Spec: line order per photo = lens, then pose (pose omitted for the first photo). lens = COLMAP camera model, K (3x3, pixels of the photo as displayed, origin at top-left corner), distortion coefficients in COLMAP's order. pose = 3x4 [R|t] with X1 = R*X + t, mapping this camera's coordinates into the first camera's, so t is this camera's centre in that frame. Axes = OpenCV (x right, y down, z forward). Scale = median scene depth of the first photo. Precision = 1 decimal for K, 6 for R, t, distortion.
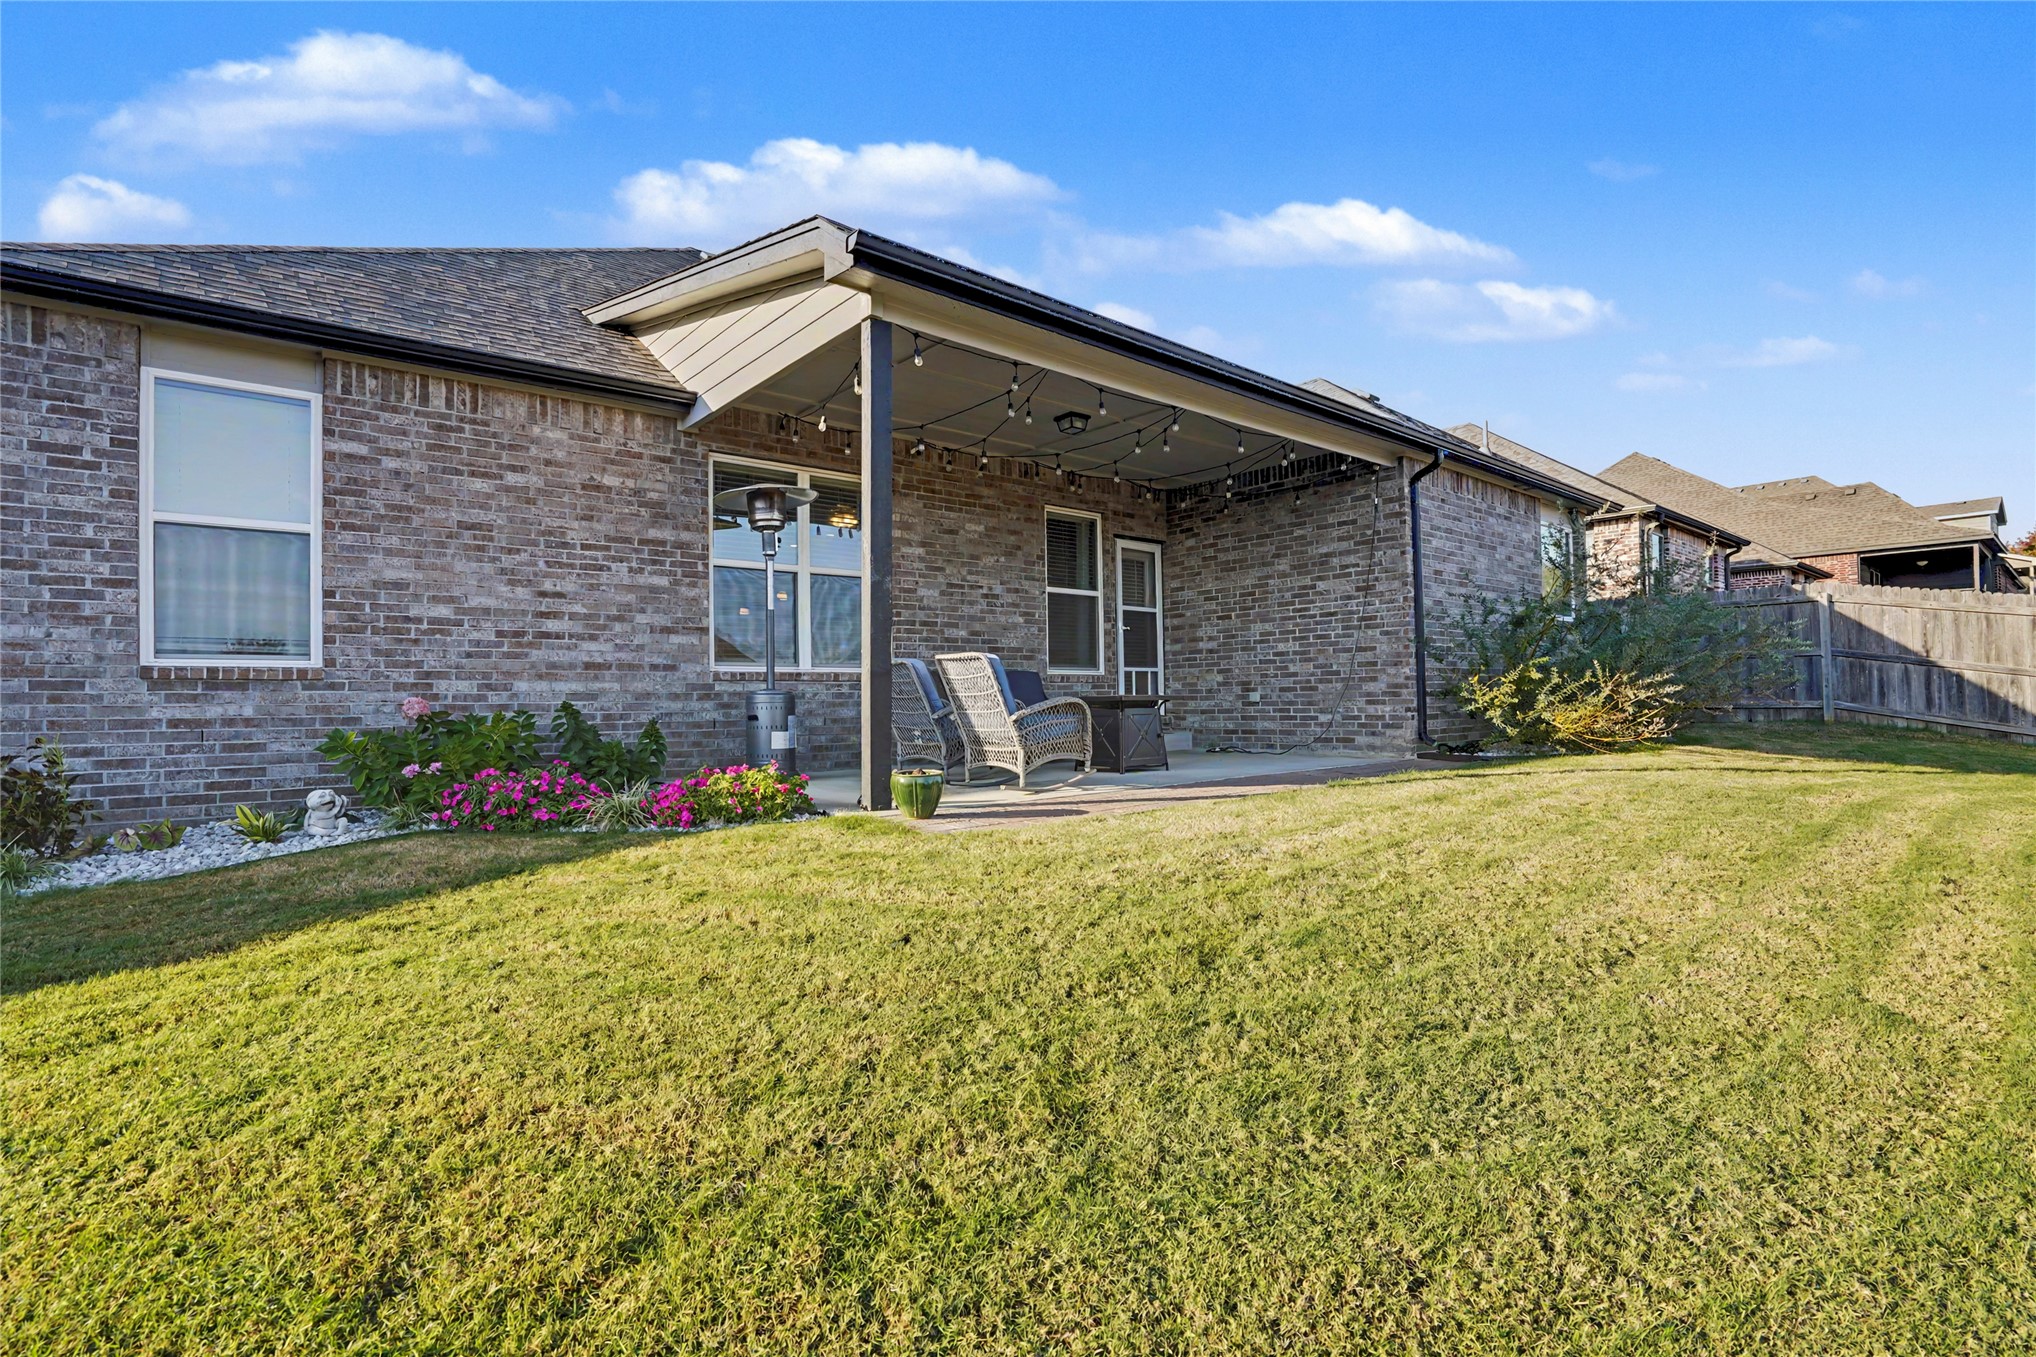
lens RADIAL K [[973.8, 0, 1020.6], [0, 973.8, 684.1], [0, 0, 1]] dist [-0.065215, 0.026138]
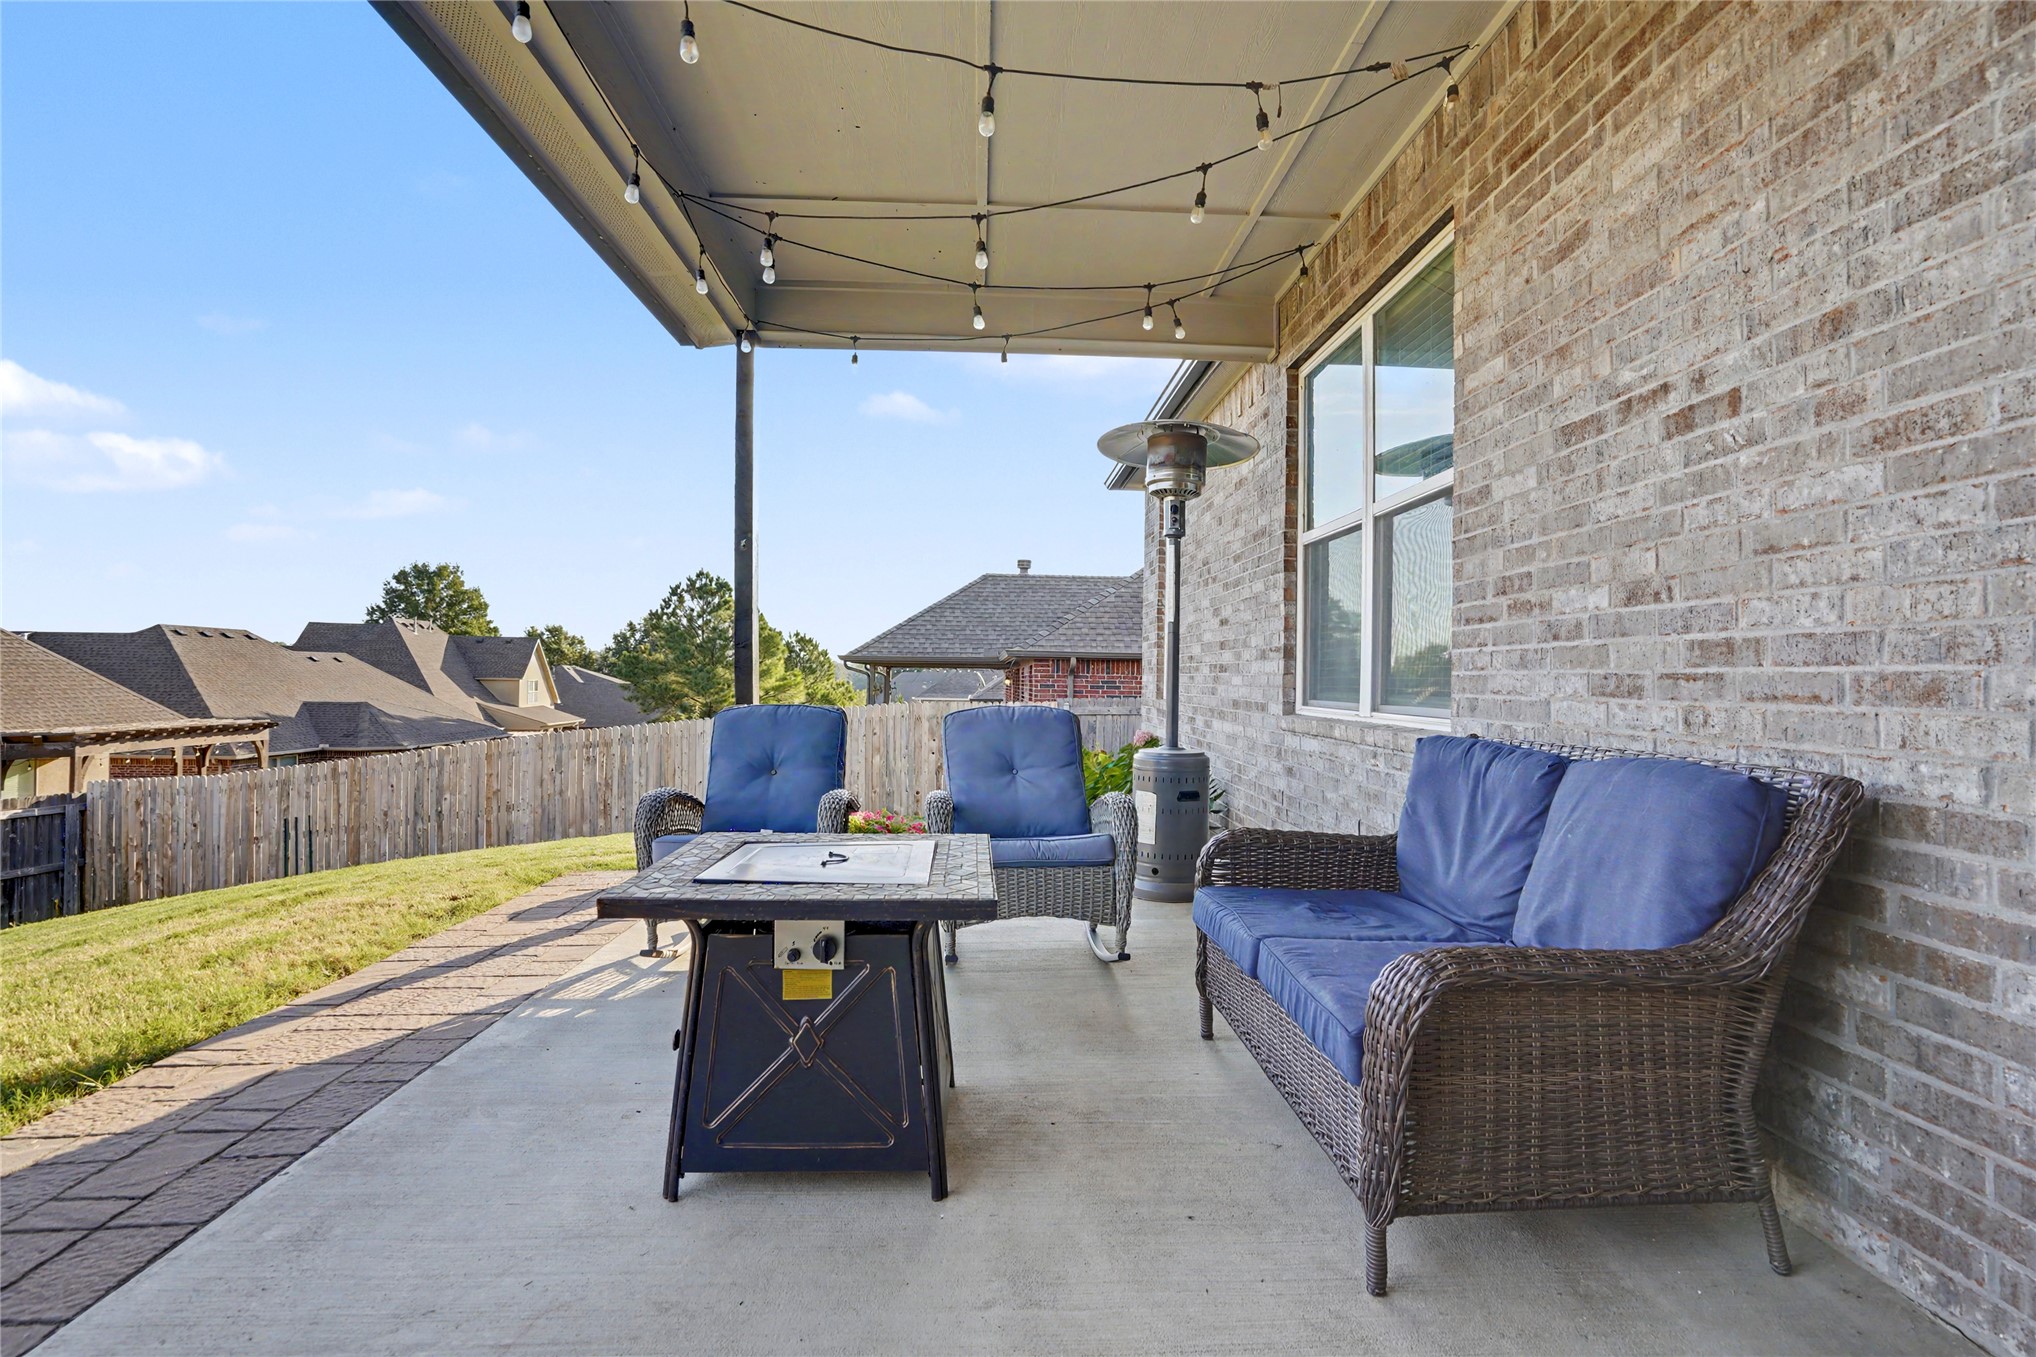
lens RADIAL K [[973.8, 0, 1020.6], [0, 973.8, 684.1], [0, 0, 1]] dist [-0.065215, 0.026138]
pose [[-0.612832, 0.006231, -0.790188, 0.322736], [0.002138, 0.999978, 0.006228, -0.041896], [0.790210, 0.002127, -0.612832, 1.389125]]
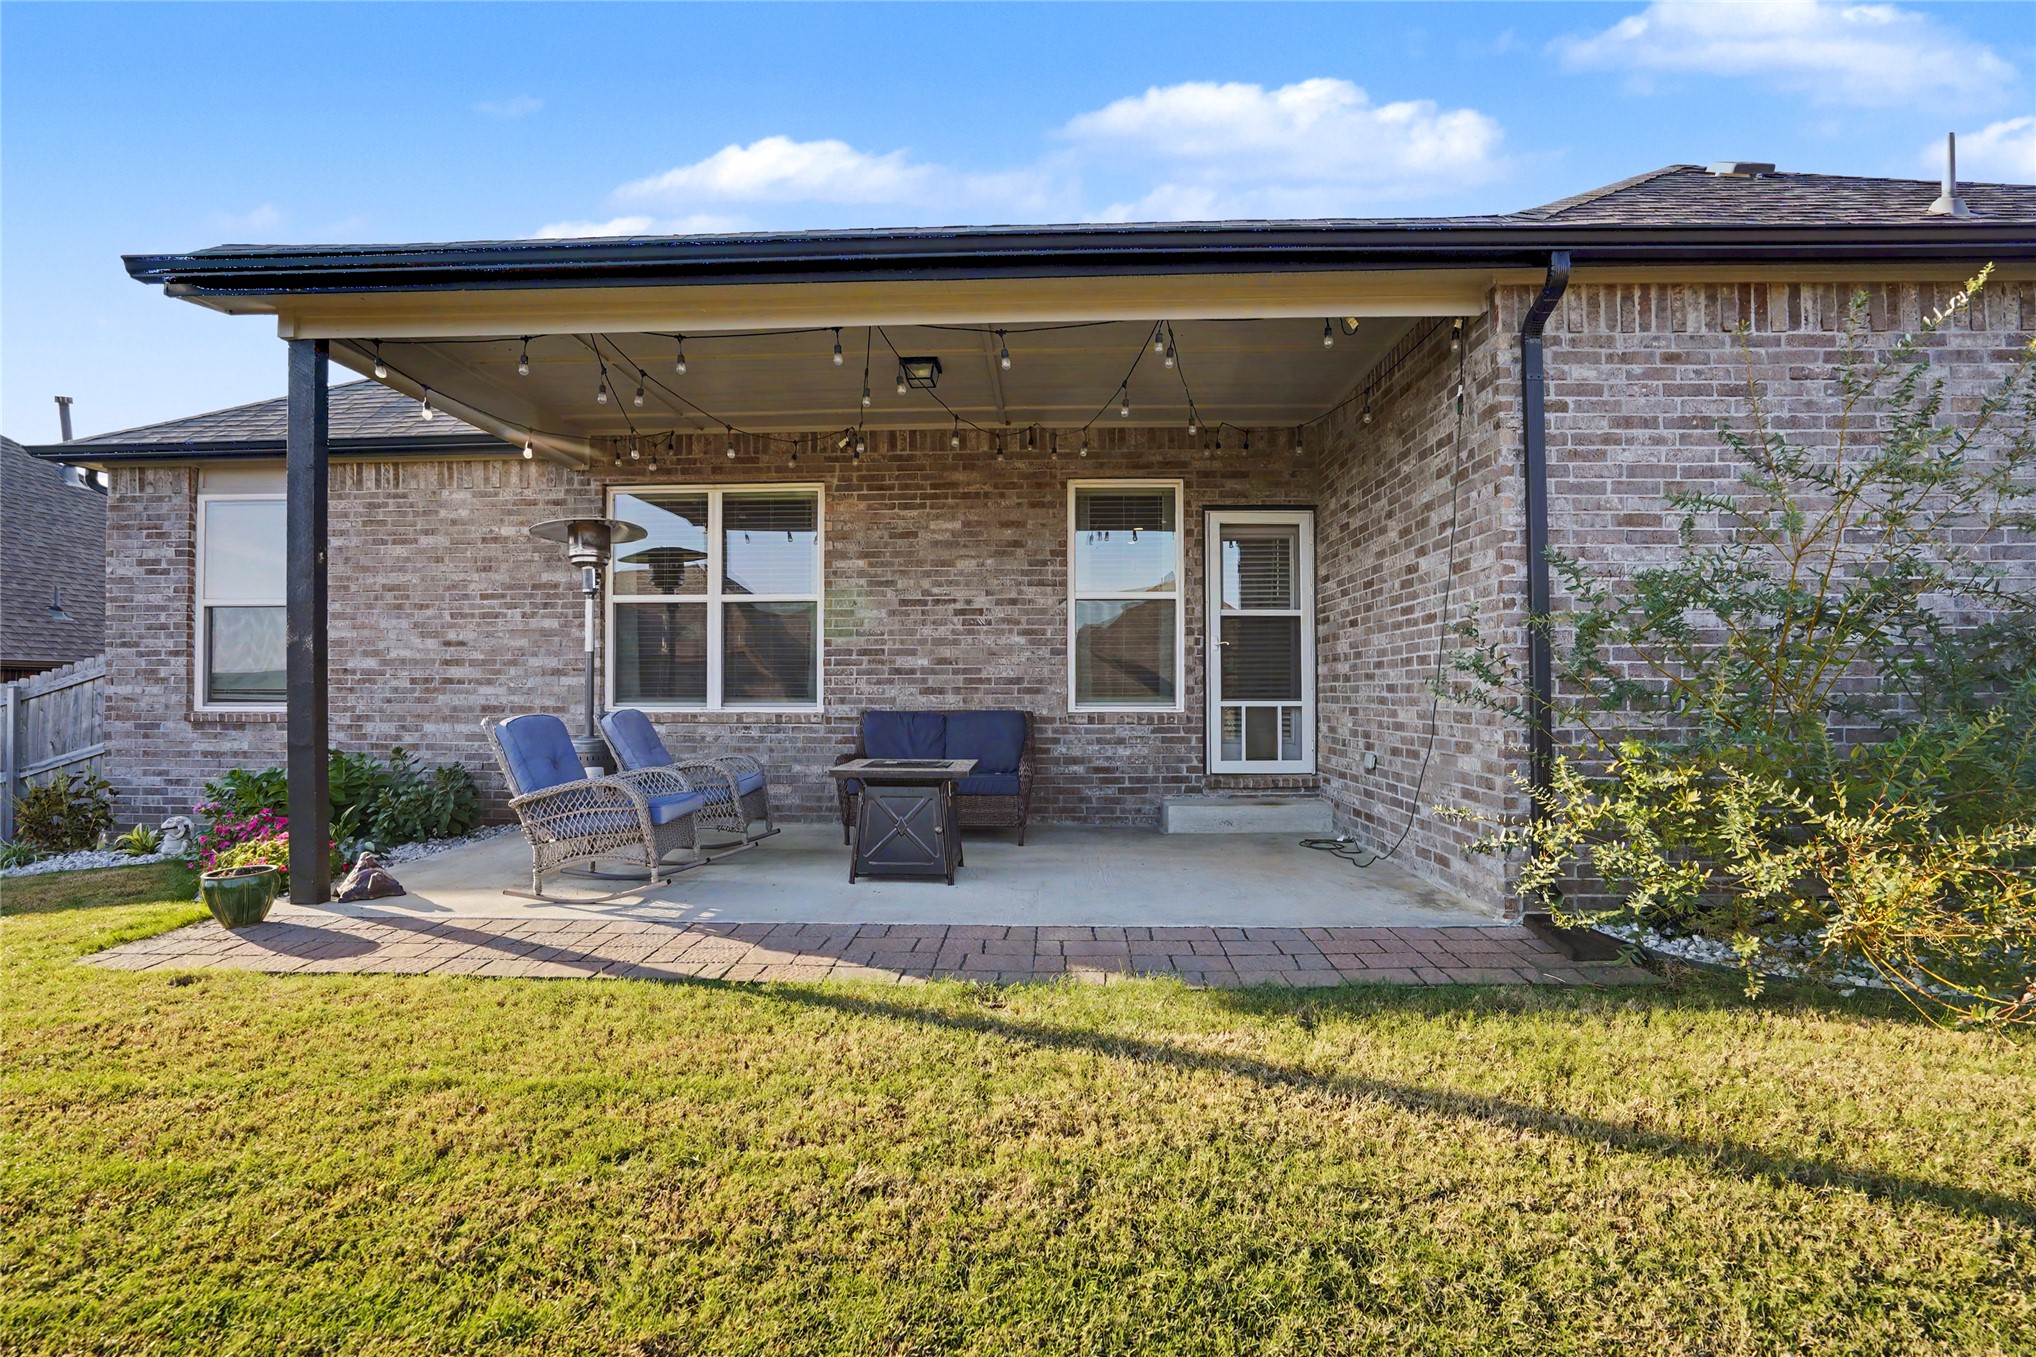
lens RADIAL K [[973.8, 0, 1020.6], [0, 973.8, 684.1], [0, 0, 1]] dist [-0.065215, 0.026138]
pose [[0.736861, 0.005935, -0.676019, 0.714946], [0.002707, 0.999928, 0.011729, -0.058043], [0.676039, -0.010473, 0.736791, 0.633411]]
